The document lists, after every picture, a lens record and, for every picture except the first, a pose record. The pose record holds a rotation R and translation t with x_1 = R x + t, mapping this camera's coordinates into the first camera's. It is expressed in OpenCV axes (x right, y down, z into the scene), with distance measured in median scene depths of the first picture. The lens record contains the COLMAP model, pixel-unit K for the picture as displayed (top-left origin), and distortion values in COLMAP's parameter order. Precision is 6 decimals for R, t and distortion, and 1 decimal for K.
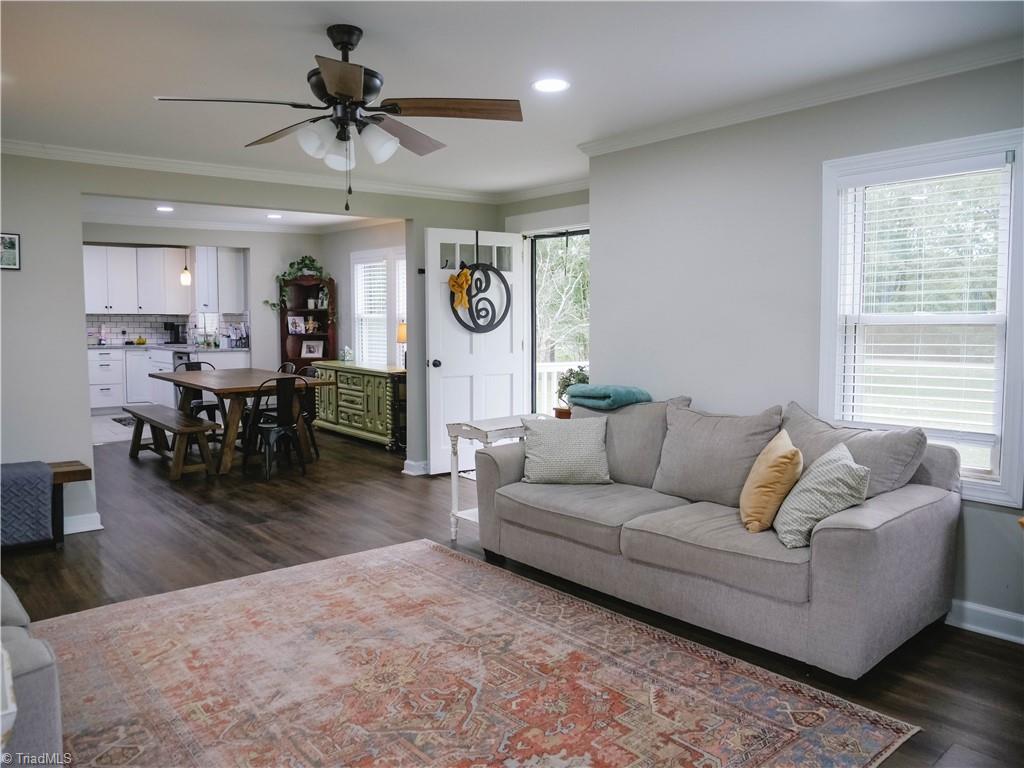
lens RADIAL K [[759.4, 0, 512.0], [0, 759.4, 384.0], [0, 0, 1]] dist [-0.046137, 0.014985]
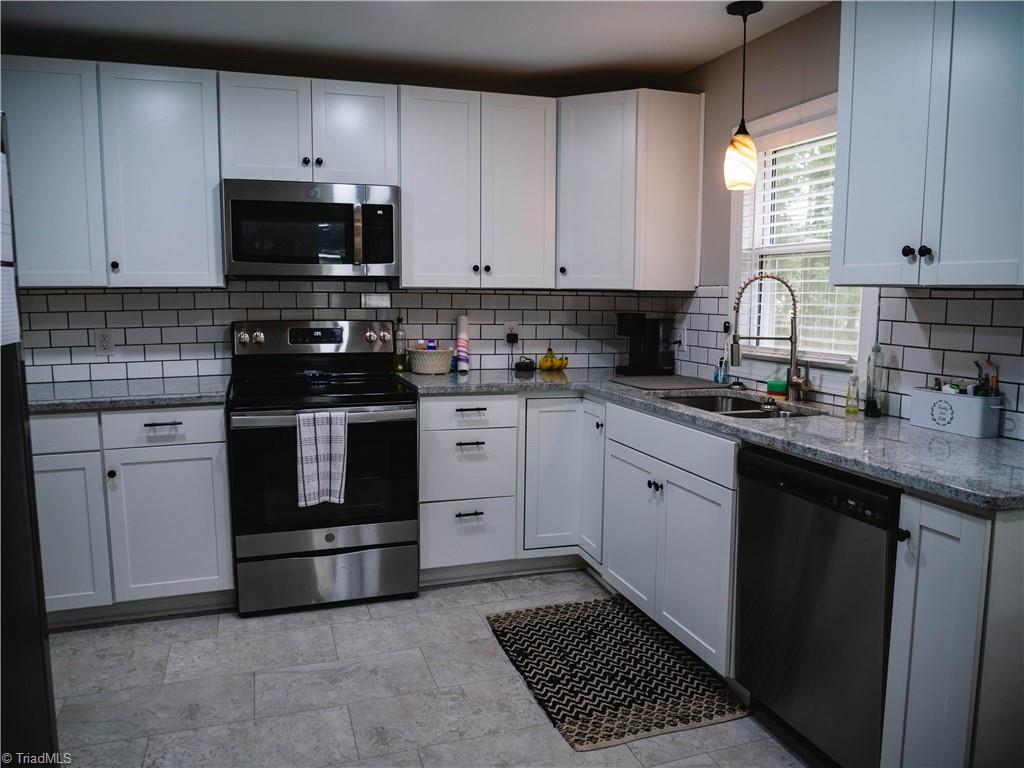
lens RADIAL K [[759.4, 0, 512.0], [0, 759.4, 384.0], [0, 0, 1]] dist [-0.046137, 0.014985]
pose [[0.926408, 0.047384, -0.373528, -0.426317], [-0.034719, 0.998574, 0.040564, -0.069599], [0.374917, -0.024610, 0.926732, 0.738903]]
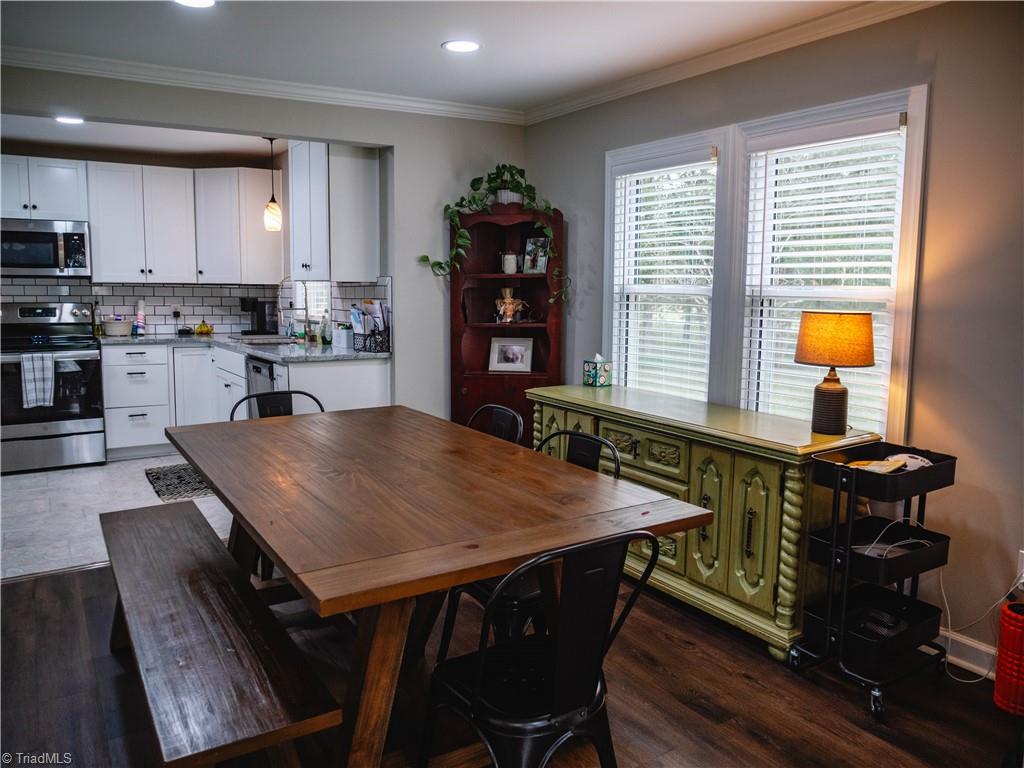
lens RADIAL K [[759.4, 0, 512.0], [0, 759.4, 384.0], [0, 0, 1]] dist [-0.046137, 0.014985]
pose [[0.990786, 0.020778, -0.133834, -0.195739], [-0.015945, 0.999185, 0.037083, -0.045261], [0.134495, -0.034608, 0.990310, 0.502882]]
